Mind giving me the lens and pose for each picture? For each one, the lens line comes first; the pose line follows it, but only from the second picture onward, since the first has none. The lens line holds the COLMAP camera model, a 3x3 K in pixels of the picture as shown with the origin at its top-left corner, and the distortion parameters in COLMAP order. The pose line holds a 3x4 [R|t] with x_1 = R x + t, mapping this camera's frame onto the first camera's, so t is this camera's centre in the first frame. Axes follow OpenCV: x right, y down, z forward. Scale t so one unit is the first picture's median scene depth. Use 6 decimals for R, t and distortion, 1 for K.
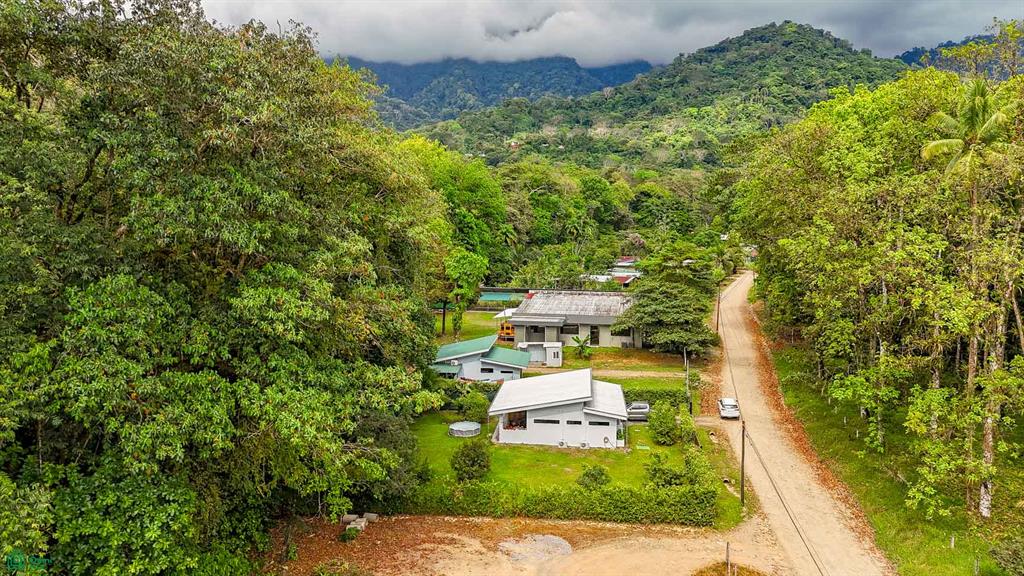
lens RADIAL K [[764.5, 0, 509.4], [0, 764.5, 284.6], [0, 0, 1]] dist [0.012741, -0.002242]
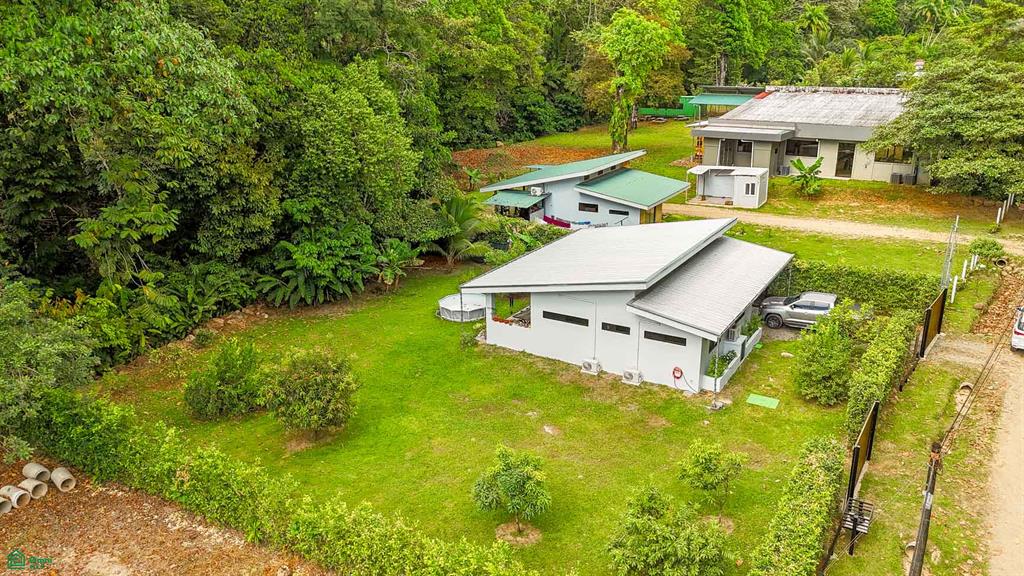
lens RADIAL K [[764.5, 0, 514.1], [0, 764.5, 294.7], [0, 0, 1]] dist [0.012741, -0.002242]
pose [[0.900146, 0.117120, -0.419547, 0.154240], [-0.013115, 0.970025, 0.242651, 0.029455], [0.435390, -0.212920, 0.874700, 0.375874]]
